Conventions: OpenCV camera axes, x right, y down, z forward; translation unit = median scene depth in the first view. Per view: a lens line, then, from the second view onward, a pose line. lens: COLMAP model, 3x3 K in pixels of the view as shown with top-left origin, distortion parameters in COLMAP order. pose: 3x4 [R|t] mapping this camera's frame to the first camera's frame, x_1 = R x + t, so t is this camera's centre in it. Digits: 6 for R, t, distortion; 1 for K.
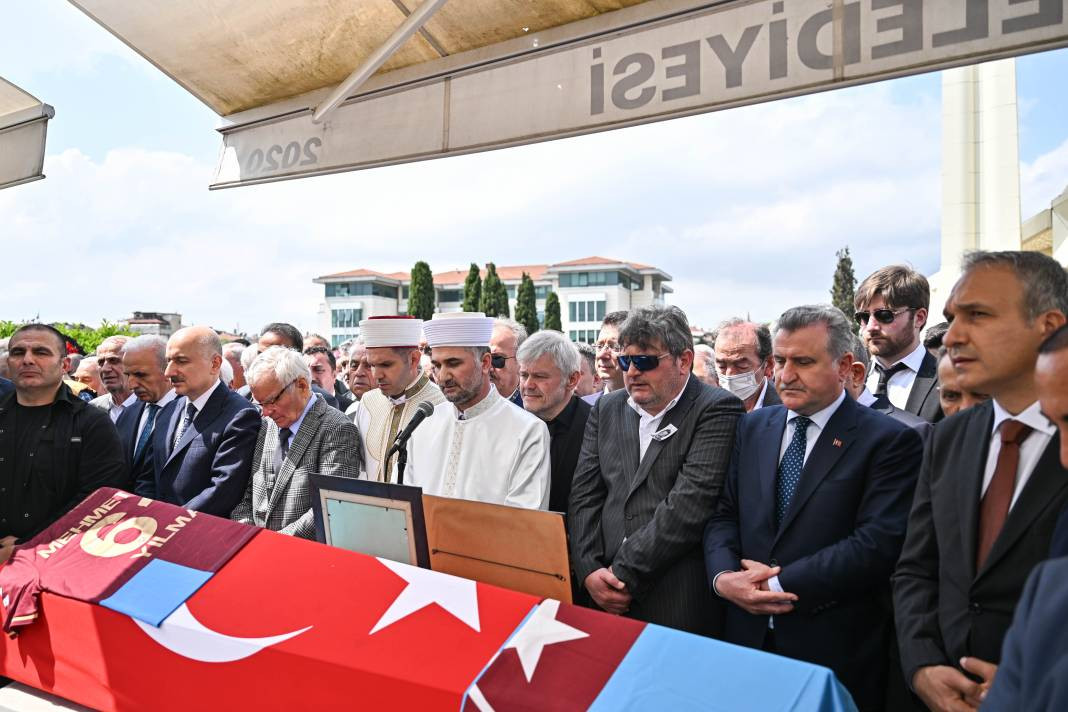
lens RADIAL K [[830.2, 0, 507.3], [0, 830.2, 303.3], [0, 0, 1]] dist [0.032195, -0.001615]
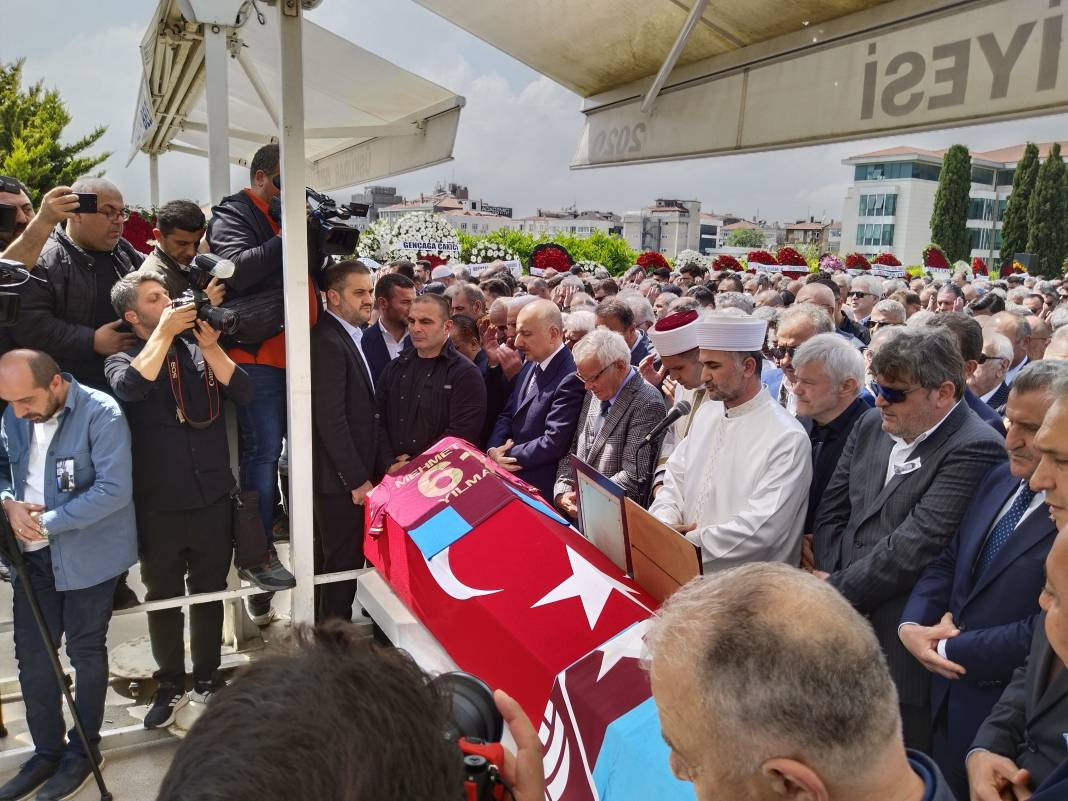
lens RADIAL K [[873.5, 0, 532.9], [0, 873.5, 350.2], [0, 0, 1]] dist [0.089206, -0.116341]
pose [[0.846860, 0.087619, -0.524549, 0.336038], [0.008830, 0.983882, 0.178601, -0.156843], [0.531743, -0.155882, 0.832436, -0.051132]]
